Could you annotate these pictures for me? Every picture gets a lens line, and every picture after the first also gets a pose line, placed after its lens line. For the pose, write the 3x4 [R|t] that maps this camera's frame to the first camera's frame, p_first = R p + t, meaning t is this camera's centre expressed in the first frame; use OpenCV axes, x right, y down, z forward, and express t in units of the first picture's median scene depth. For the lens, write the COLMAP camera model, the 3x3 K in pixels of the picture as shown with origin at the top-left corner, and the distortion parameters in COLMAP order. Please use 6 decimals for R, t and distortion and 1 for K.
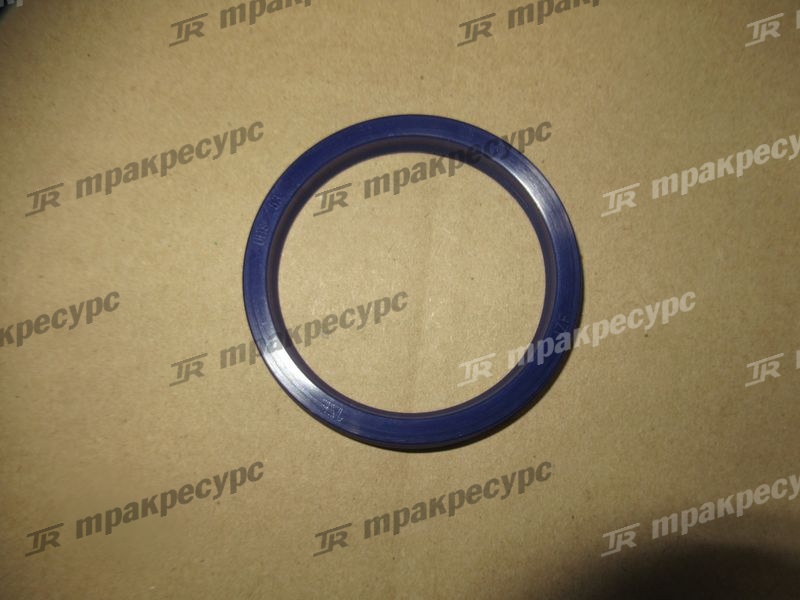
lens RADIAL K [[321.6, 0, 397.2], [0, 321.6, 296.5], [0, 0, 1]] dist [0.014930, -0.000316]
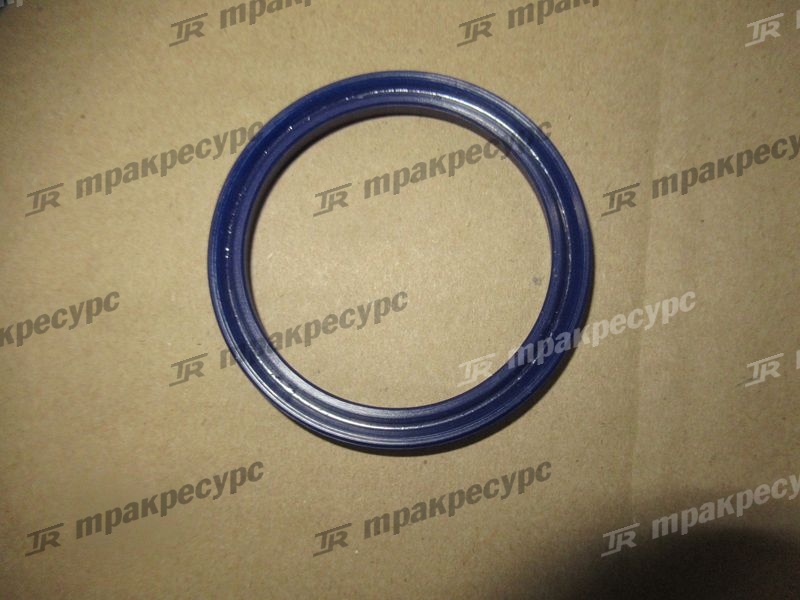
lens RADIAL K [[321.6, 0, 401.7], [0, 321.6, 297.9], [0, 0, 1]] dist [0.014930, -0.000316]
pose [[0.999913, 0.013180, 0.000467, -0.587184], [-0.013182, 0.999899, 0.005257, 0.161388], [-0.000398, -0.005262, 0.999986, 0.092640]]
